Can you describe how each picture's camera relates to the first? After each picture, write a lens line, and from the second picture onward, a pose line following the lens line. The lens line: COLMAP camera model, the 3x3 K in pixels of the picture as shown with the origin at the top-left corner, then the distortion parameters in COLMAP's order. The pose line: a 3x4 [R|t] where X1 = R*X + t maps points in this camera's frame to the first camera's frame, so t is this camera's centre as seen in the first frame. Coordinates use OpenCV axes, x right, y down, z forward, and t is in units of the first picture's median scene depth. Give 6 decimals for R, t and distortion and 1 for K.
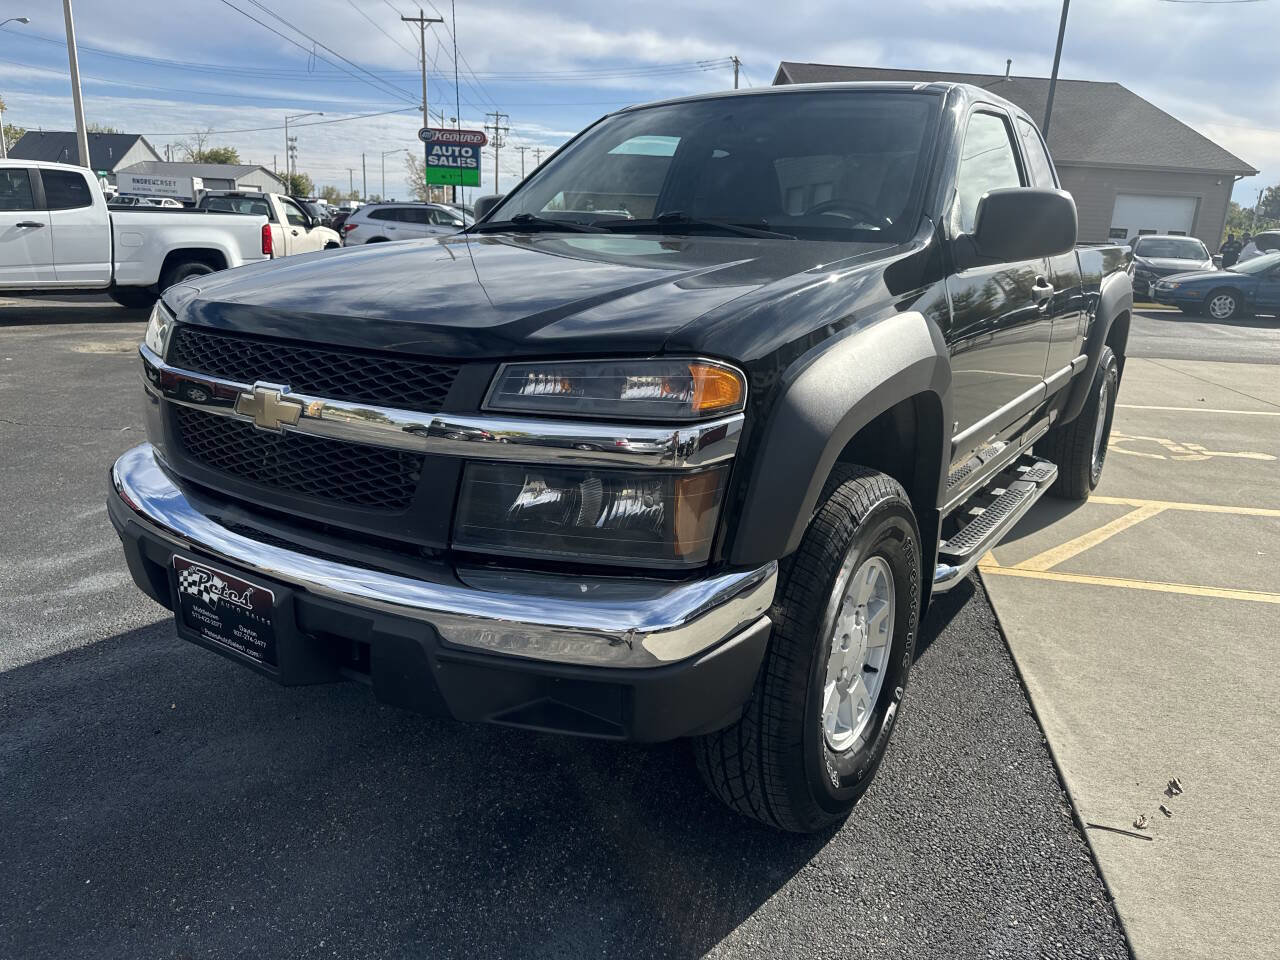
lens RADIAL K [[920.4, 0, 633.9], [0, 920.4, 481.1], [0, 0, 1]] dist [0.009260, -0.011849]
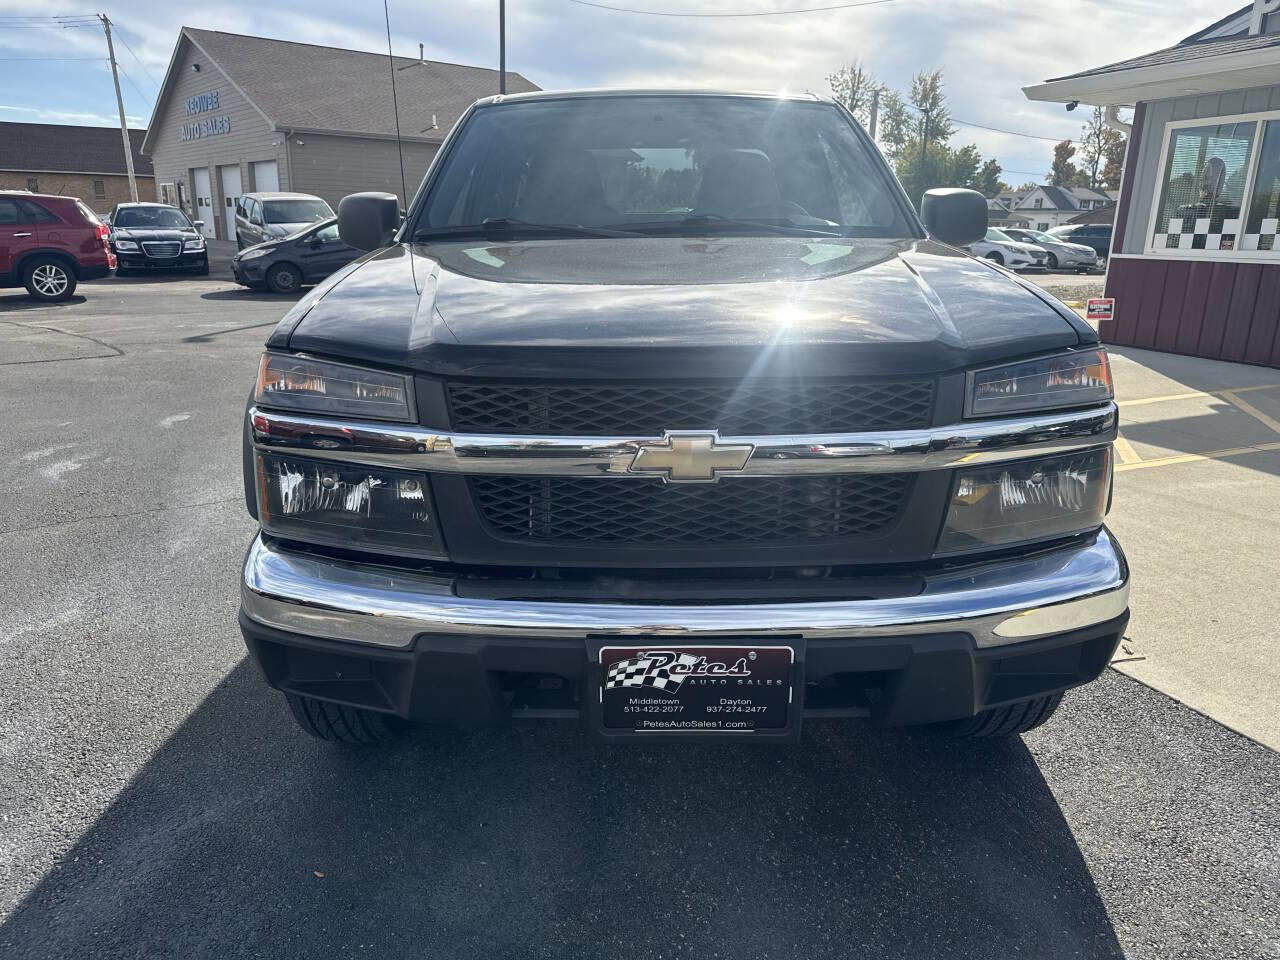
lens RADIAL K [[920.4, 0, 633.9], [0, 920.4, 481.1], [0, 0, 1]] dist [0.009260, -0.011849]
pose [[0.815479, -0.177749, 0.550817, -0.177982], [0.165565, 0.983547, 0.072275, -0.024224], [-0.554602, 0.032258, 0.831491, 0.056116]]
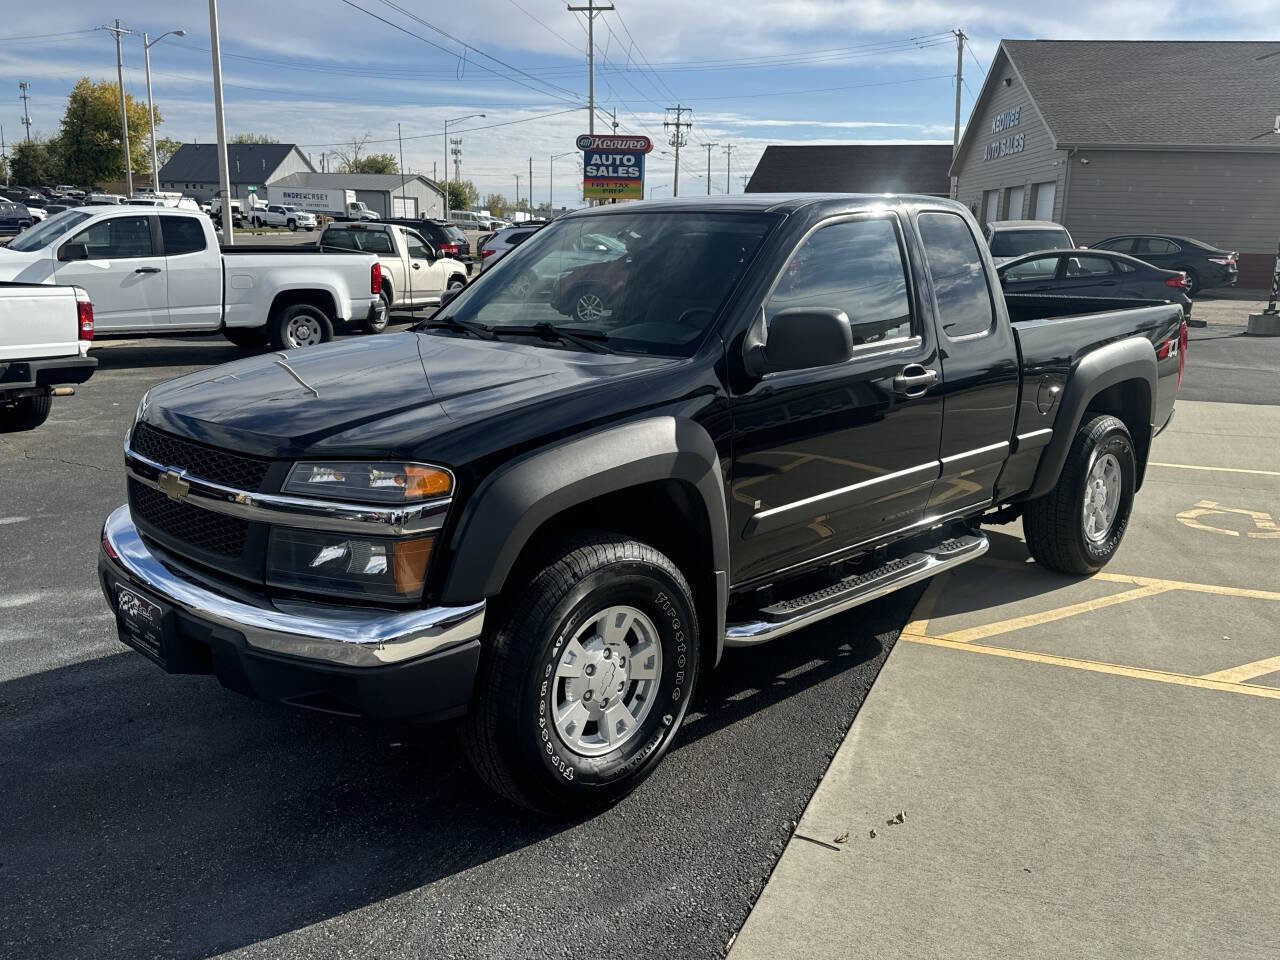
lens RADIAL K [[1115.6, 0, 644.5], [0, 1115.6, 495.2], [0, 0, 1]] dist [0.130929, -0.256684]
pose [[0.981565, 0.025433, -0.189429, 0.129180], [-0.032277, 0.998930, -0.033132, -0.005048], [0.188384, 0.038635, 0.981335, -0.119271]]
